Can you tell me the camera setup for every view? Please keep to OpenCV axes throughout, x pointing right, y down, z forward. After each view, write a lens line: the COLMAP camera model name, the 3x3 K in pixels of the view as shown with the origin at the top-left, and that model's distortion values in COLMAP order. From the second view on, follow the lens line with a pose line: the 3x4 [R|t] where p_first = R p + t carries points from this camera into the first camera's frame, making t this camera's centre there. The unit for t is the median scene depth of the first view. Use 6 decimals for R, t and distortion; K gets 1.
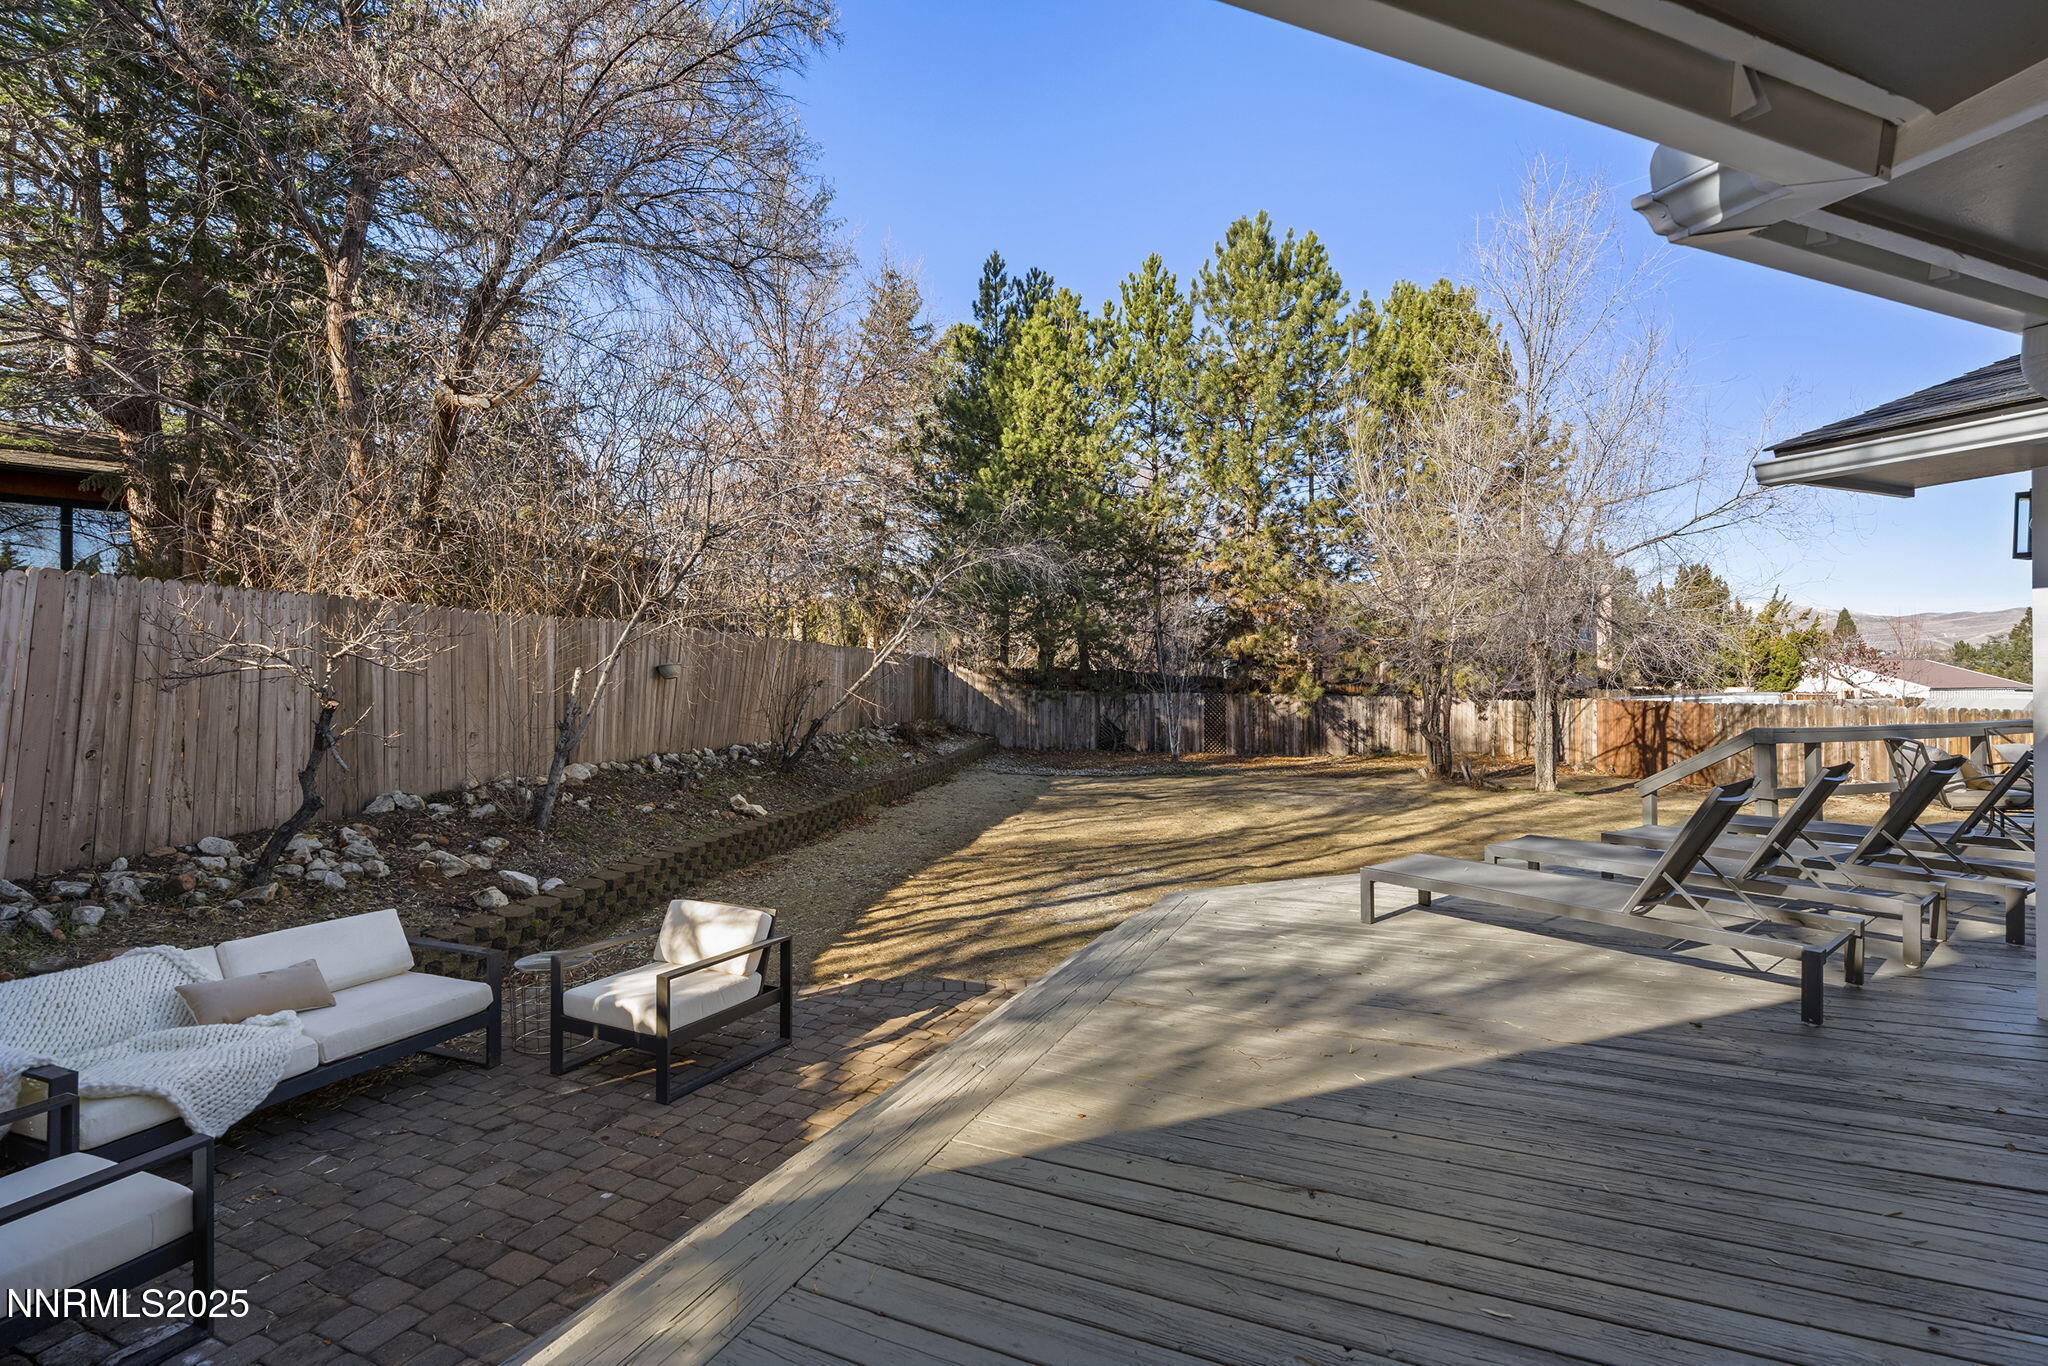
lens RADIAL K [[916.7, 0, 1045.3], [0, 916.7, 678.5], [0, 0, 1]] dist [-0.005587, 0.002207]
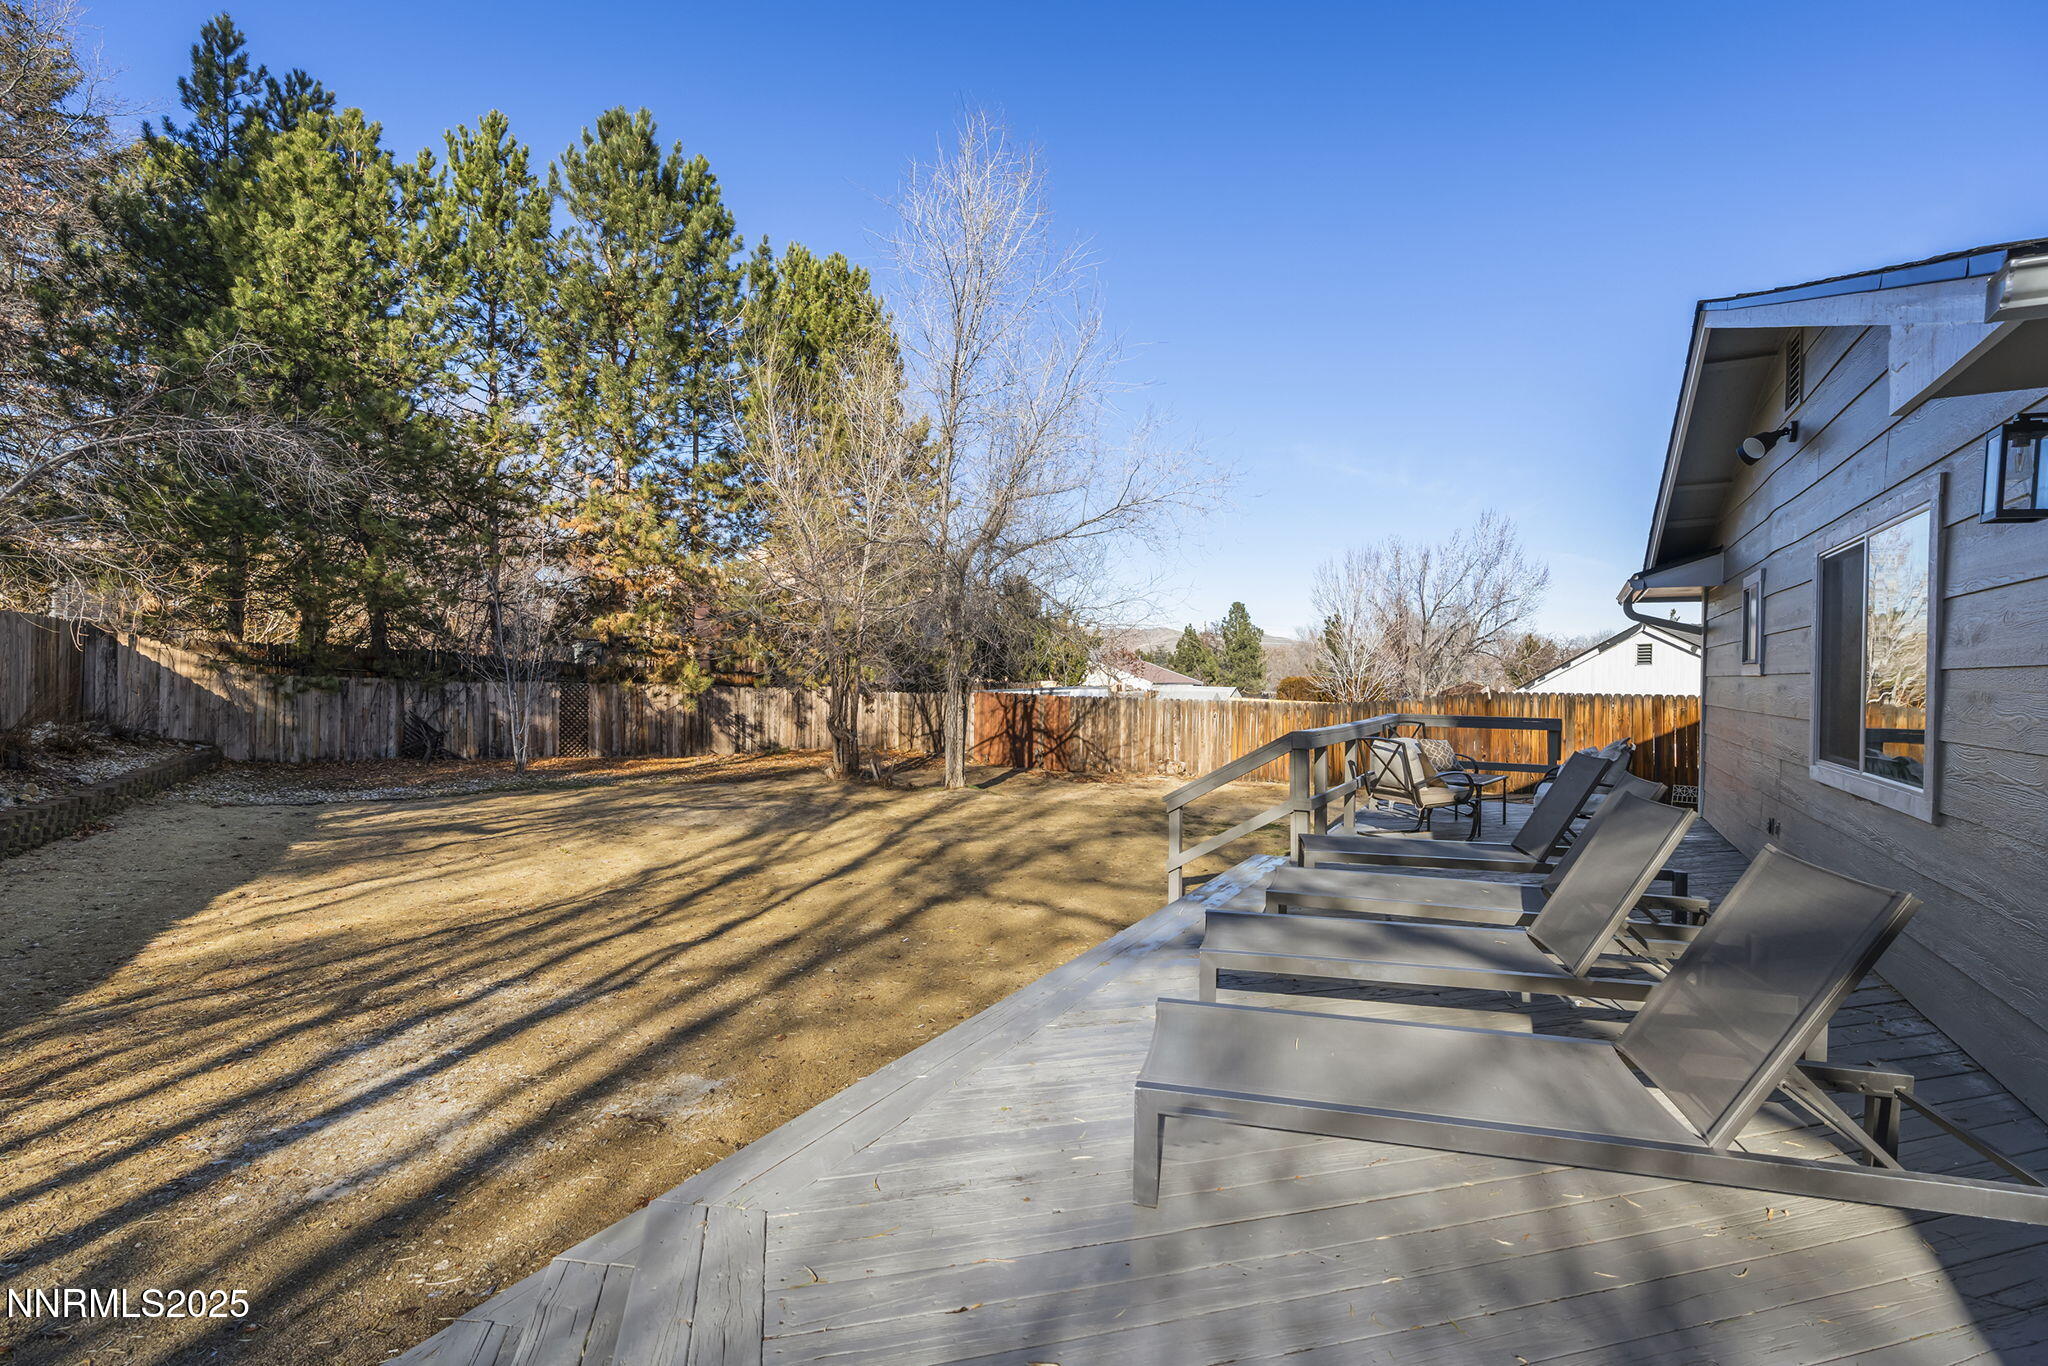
lens RADIAL K [[916.7, 0, 1013.2], [0, 916.7, 680.4], [0, 0, 1]] dist [-0.005587, 0.002207]
pose [[0.795240, 0.010716, 0.606200, 0.003453], [-0.019105, 0.999790, 0.007389, 0.000619], [-0.605994, -0.017458, 0.795278, 0.125619]]
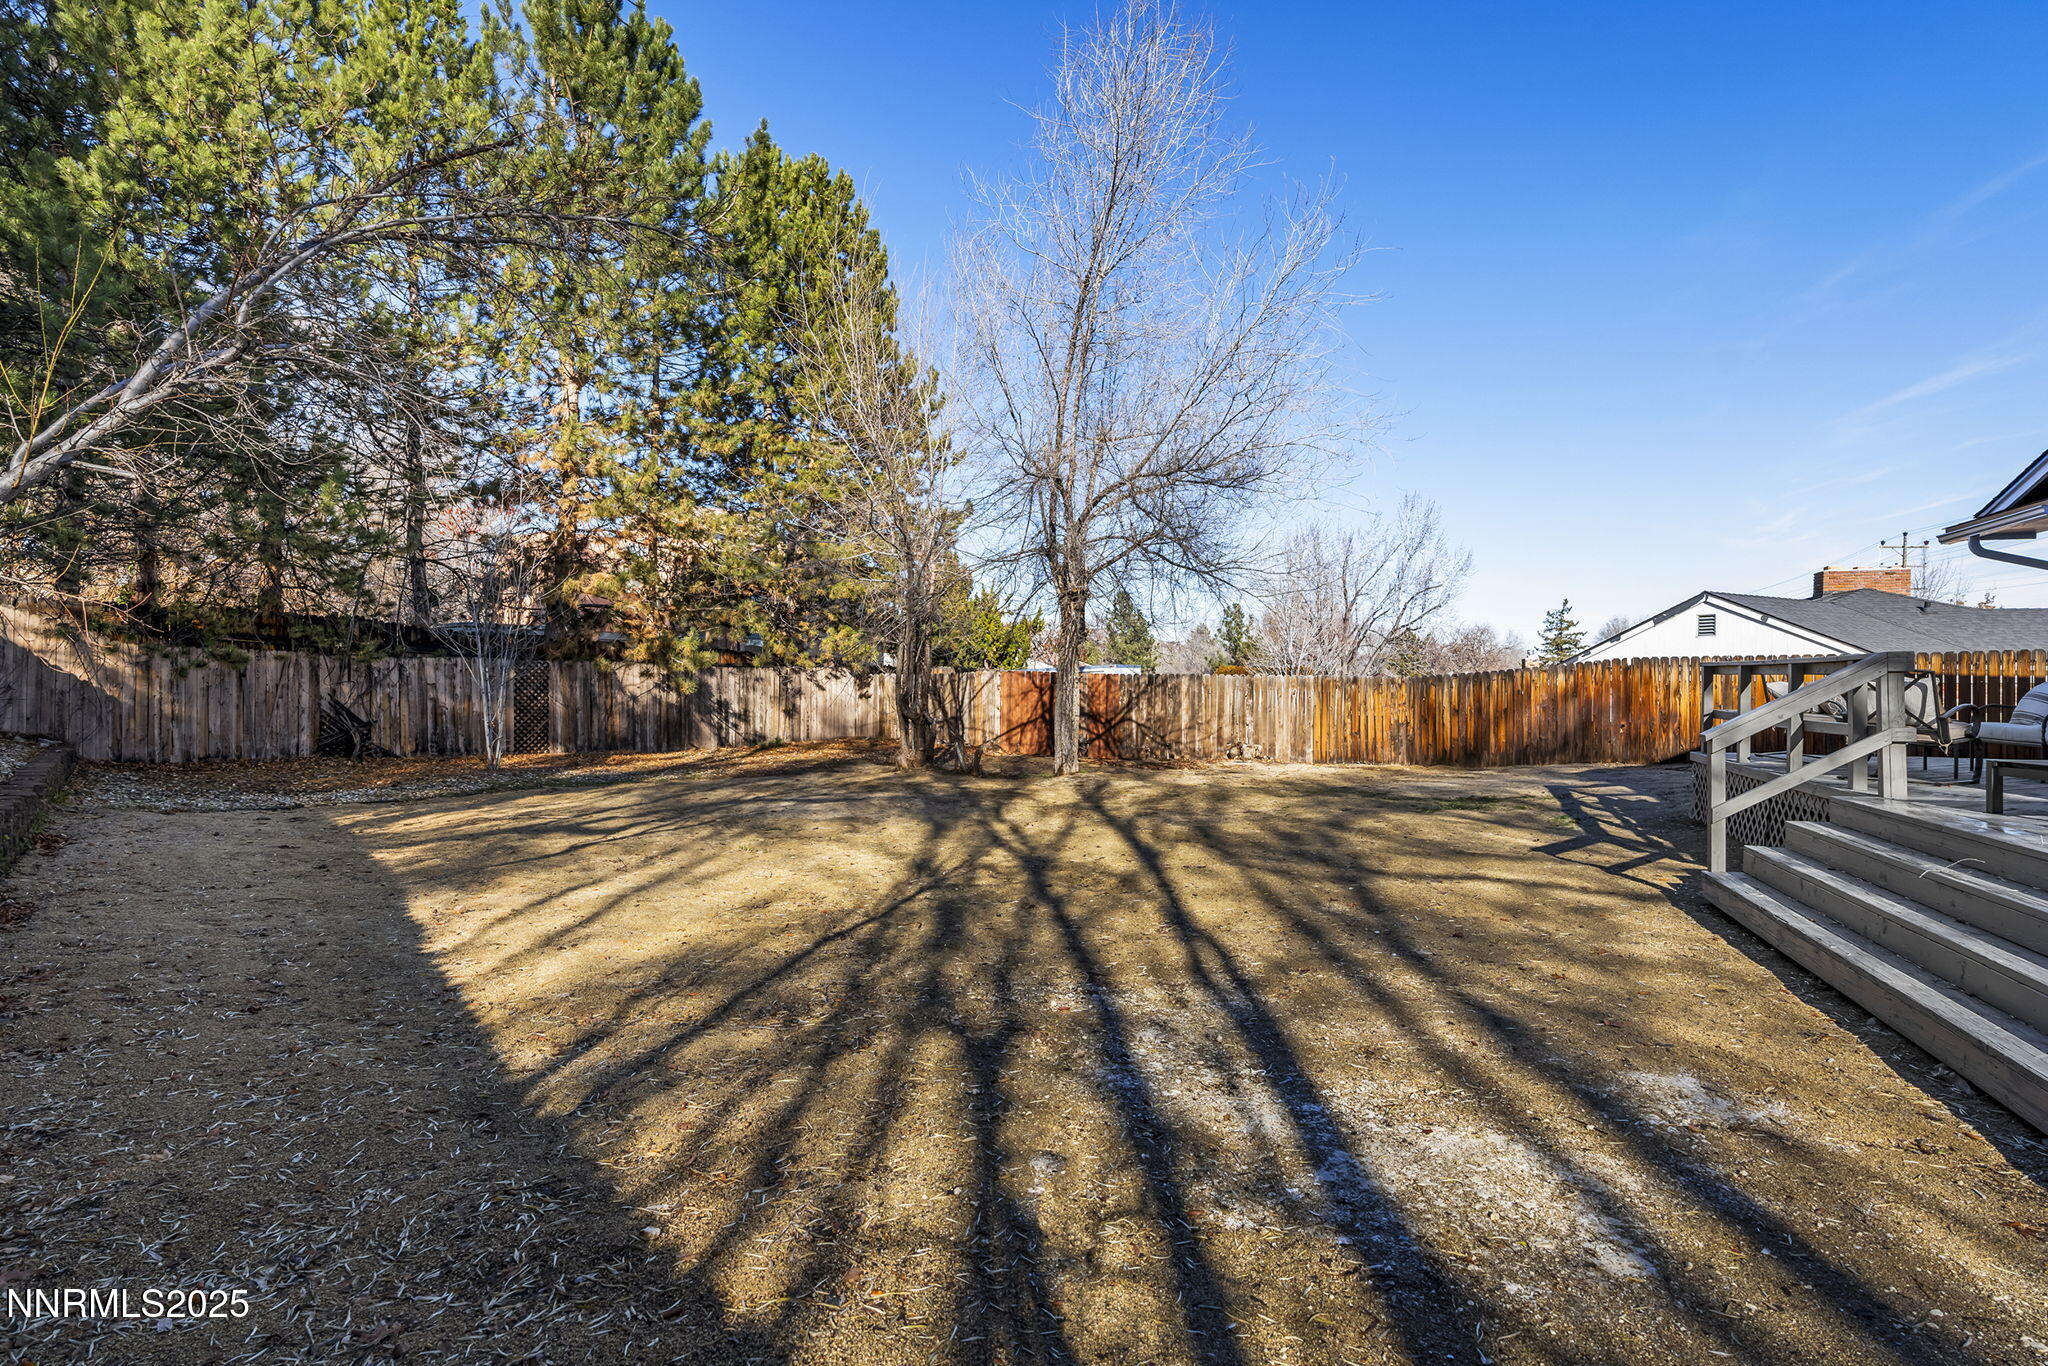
lens RADIAL K [[1017.1, 0, 1018.4], [0, 1017.1, 678.2], [0, 0, 1]] dist [-0.001173, 0.002736]
pose [[0.682851, 0.006316, 0.730530, -0.103642], [-0.012216, 0.999922, 0.002774, 0.022945], [-0.730455, -0.010818, 0.682875, 0.266833]]
